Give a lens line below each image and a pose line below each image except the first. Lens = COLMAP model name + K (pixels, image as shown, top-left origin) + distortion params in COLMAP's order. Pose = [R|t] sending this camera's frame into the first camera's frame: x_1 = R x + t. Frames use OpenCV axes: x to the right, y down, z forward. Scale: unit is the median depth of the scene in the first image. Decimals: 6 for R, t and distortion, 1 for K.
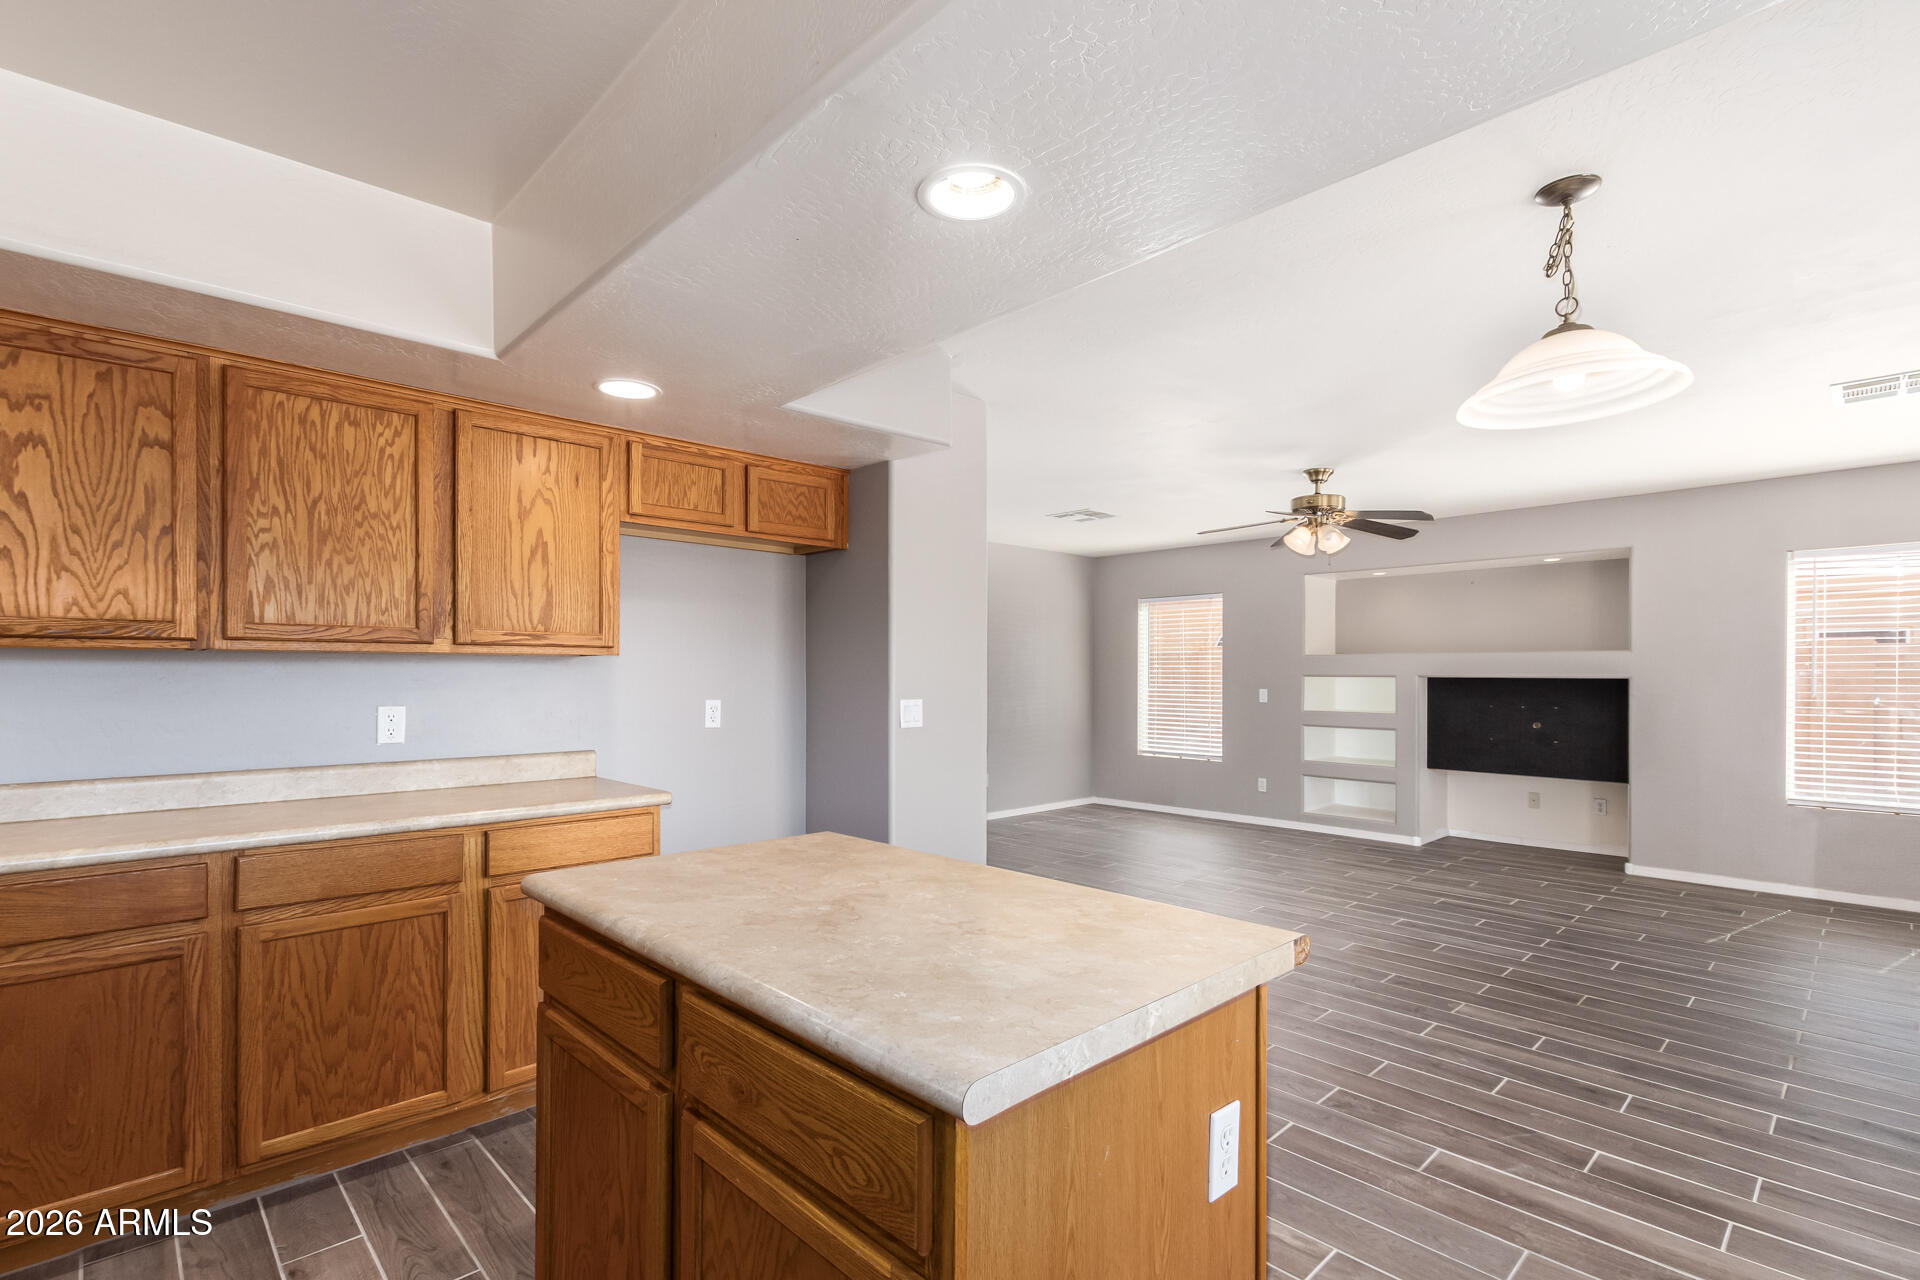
lens RADIAL K [[895.7, 0, 934.6], [0, 895.7, 683.1], [0, 0, 1]] dist [0.001442, -0.000213]
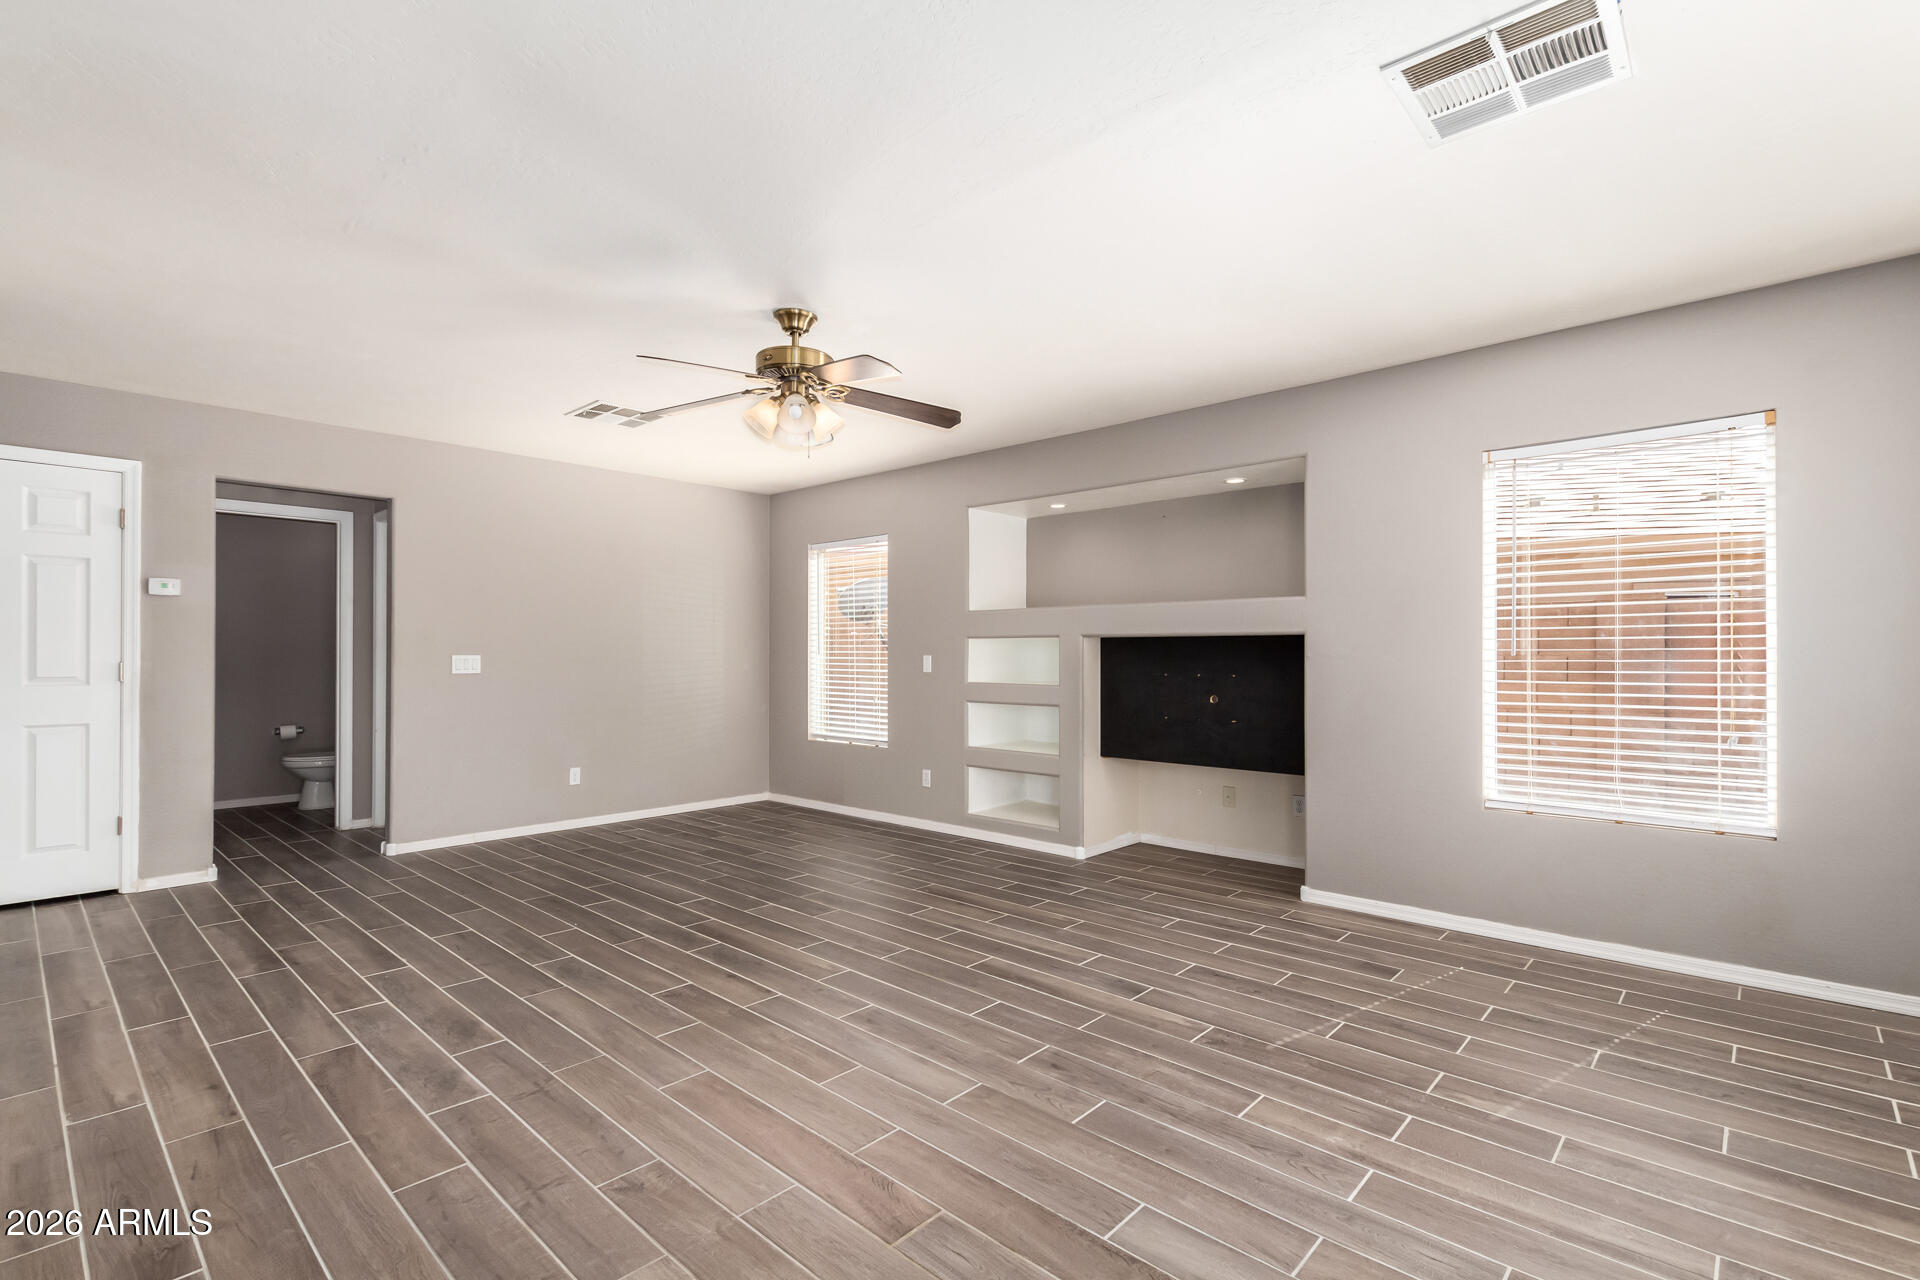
lens RADIAL K [[880.6, 0, 951.0], [0, 880.6, 653.5], [0, 0, 1]] dist [0.005245, 0.000599]
pose [[0.997248, -0.000994, 0.074137, 0.372597], [0.001935, 0.999918, -0.012632, 0.016742], [-0.074118, 0.012741, 0.997168, 0.261270]]
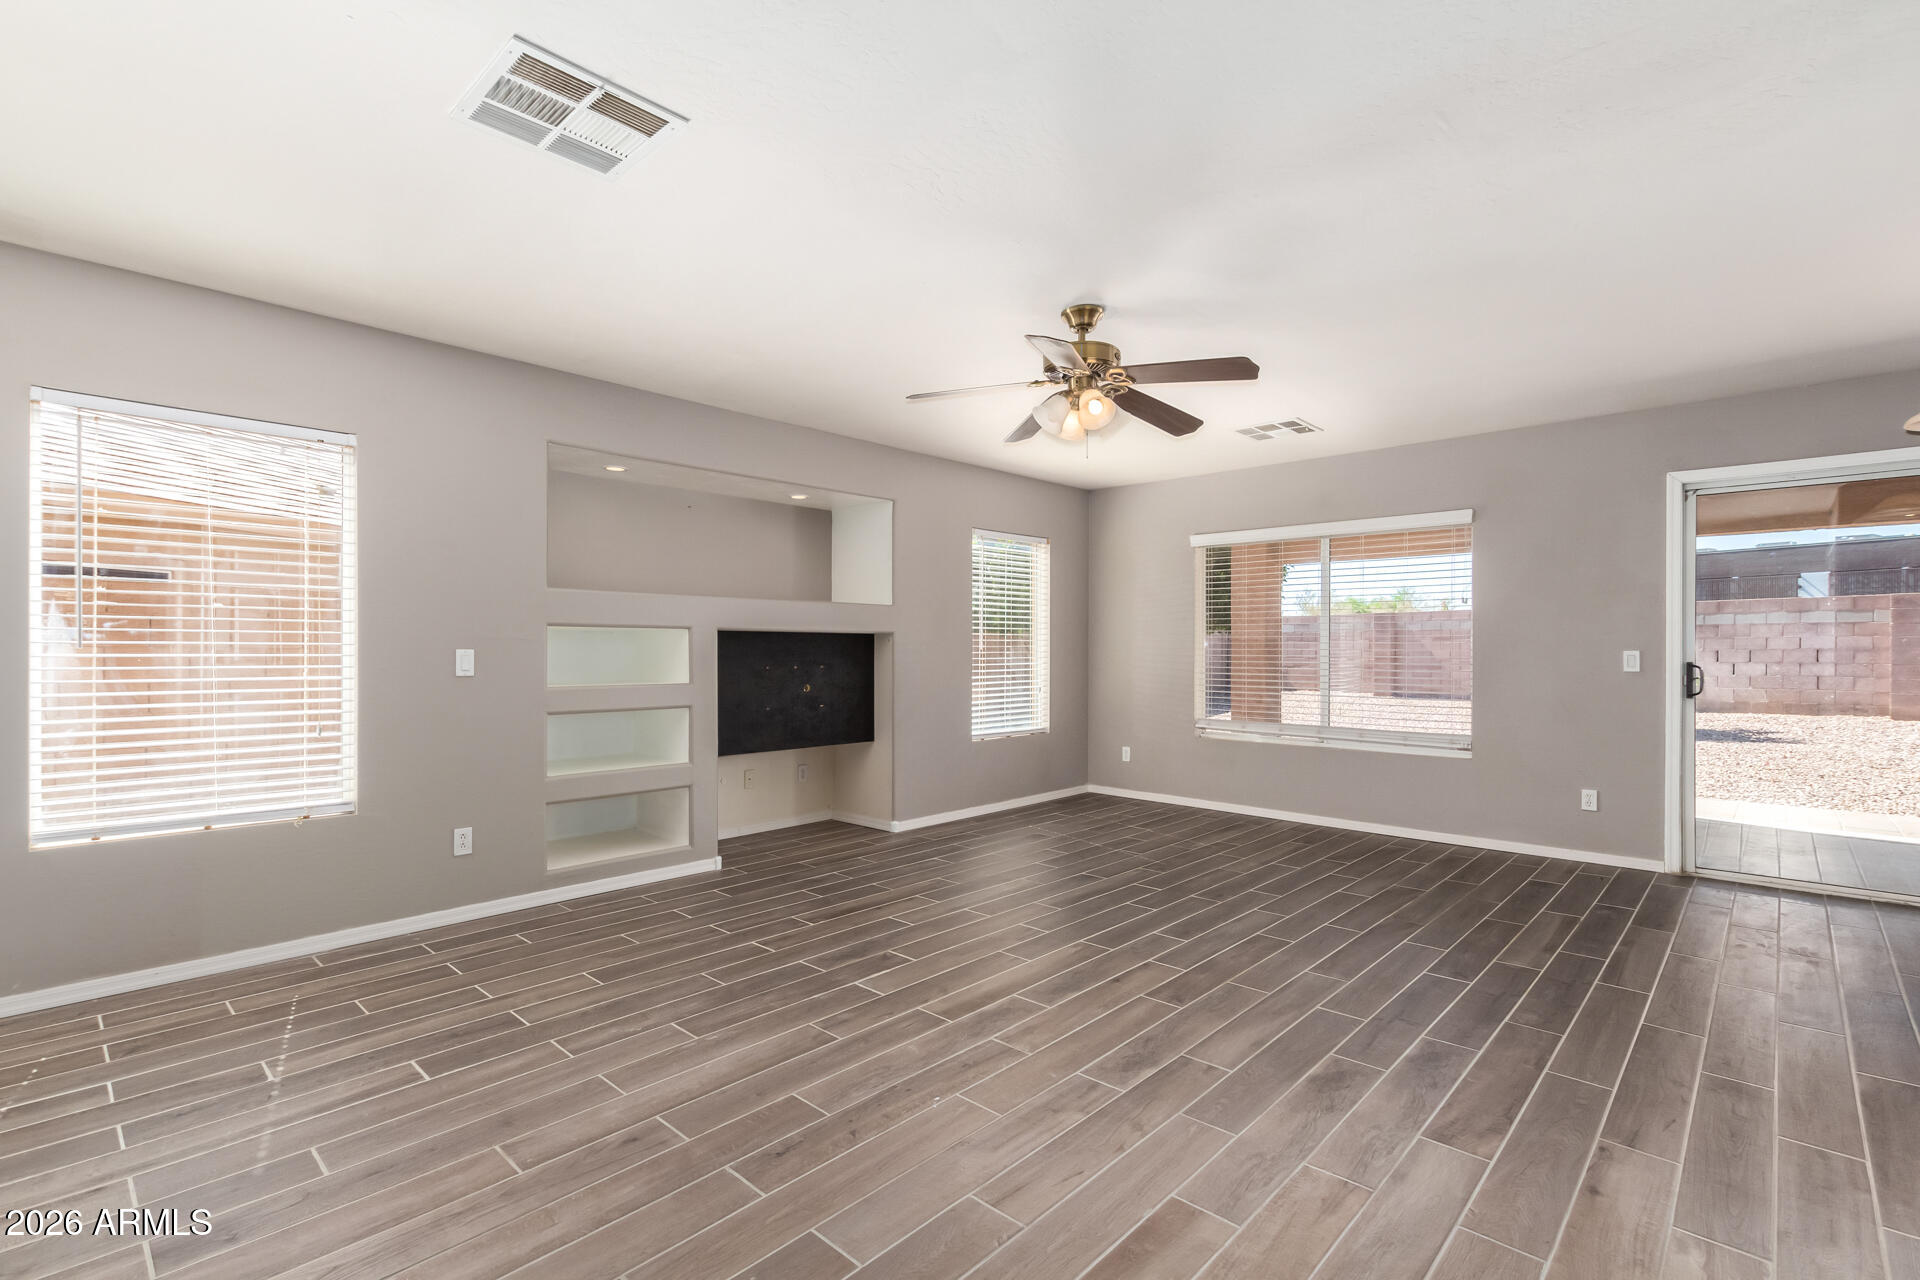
lens RADIAL K [[865.4, 0, 968.4], [0, 865.4, 652.5], [0, 0, 1]] dist [0.010342, -0.000001]
pose [[-0.070167, -0.005505, 0.997520, -0.153611], [0.009213, 0.999939, 0.006167, 0.009213], [-0.997493, 0.009623, -0.070112, 0.849679]]
